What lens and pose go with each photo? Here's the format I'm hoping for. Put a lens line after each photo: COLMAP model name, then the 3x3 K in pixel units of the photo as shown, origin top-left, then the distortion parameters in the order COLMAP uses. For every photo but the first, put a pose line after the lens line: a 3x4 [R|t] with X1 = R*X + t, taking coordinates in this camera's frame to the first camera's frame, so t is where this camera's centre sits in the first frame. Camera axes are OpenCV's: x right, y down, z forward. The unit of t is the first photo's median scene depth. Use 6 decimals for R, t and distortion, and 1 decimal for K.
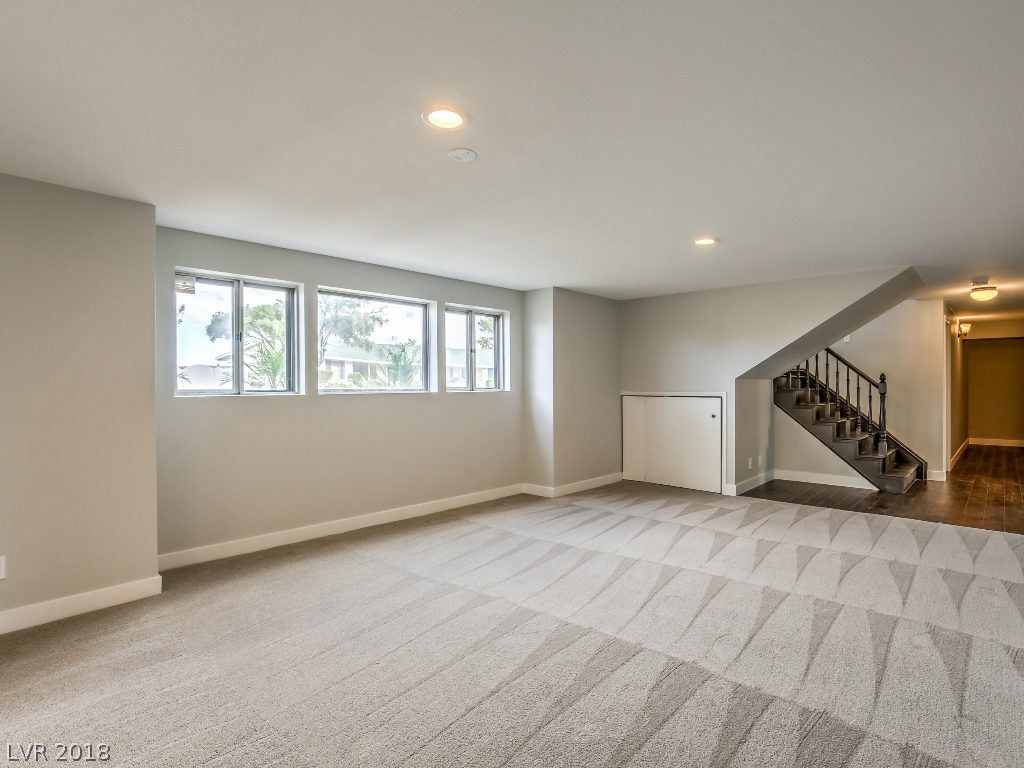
lens RADIAL K [[525.8, 0, 516.3], [0, 525.8, 388.8], [0, 0, 1]] dist [-0.022149, 0.004313]
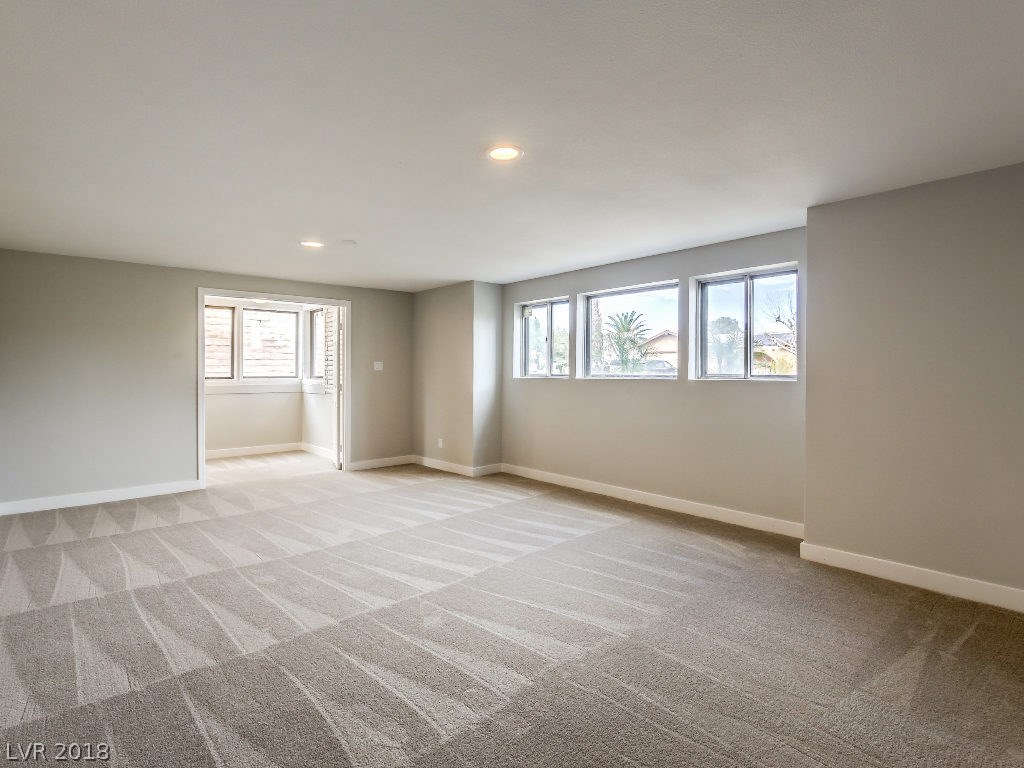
lens RADIAL K [[525.8, 0, 513.9], [0, 525.8, 377.5], [0, 0, 1]] dist [-0.022149, 0.004313]
pose [[-0.083327, 0.013710, -0.996428, 0.789707], [-0.003468, 0.999895, 0.014047, -0.009030], [0.996516, 0.004626, -0.083271, 0.808859]]
